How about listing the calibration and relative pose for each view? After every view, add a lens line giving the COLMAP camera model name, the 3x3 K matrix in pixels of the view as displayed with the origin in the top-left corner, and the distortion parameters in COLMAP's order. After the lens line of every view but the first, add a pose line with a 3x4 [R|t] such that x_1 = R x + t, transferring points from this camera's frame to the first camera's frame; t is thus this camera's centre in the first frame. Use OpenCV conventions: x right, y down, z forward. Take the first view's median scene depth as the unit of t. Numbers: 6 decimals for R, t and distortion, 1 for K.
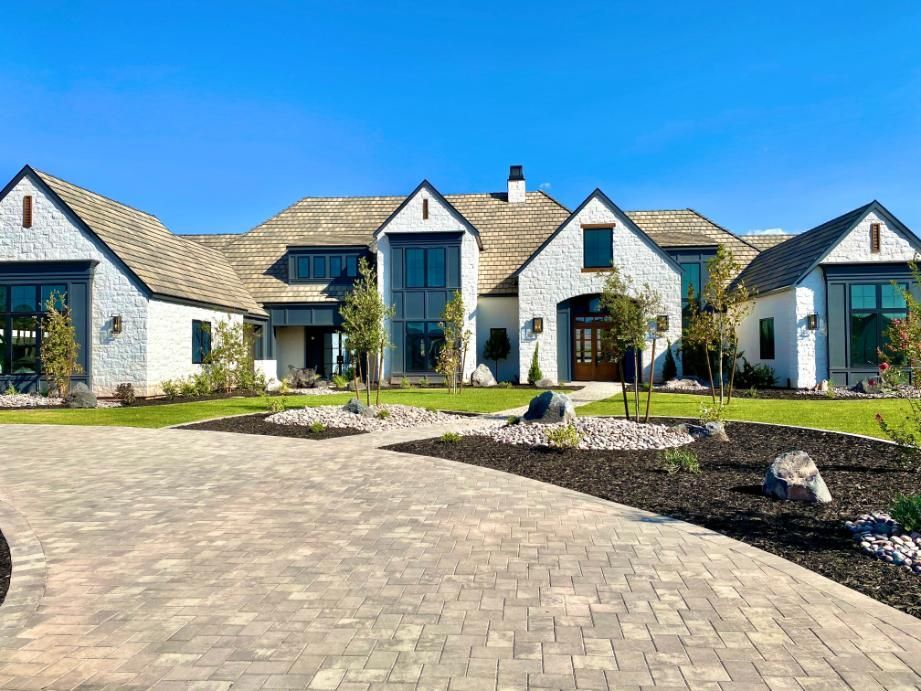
lens RADIAL K [[678.0, 0, 460.5], [0, 678.0, 345.5], [0, 0, 1]] dist [0.009713, -0.027524]
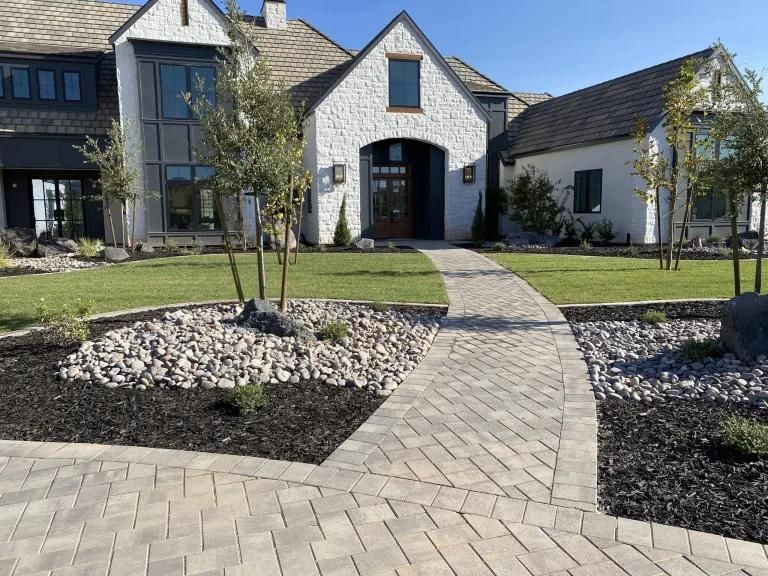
lens RADIAL K [[565.3, 0, 384.0], [0, 565.3, 288.0], [0, 0, 1]] dist [0.009713, -0.027524]
pose [[0.914531, -0.055925, 0.400631, -0.121796], [-0.002671, 0.989541, 0.144230, 0.008861], [-0.404507, -0.132973, 0.904816, 0.327708]]
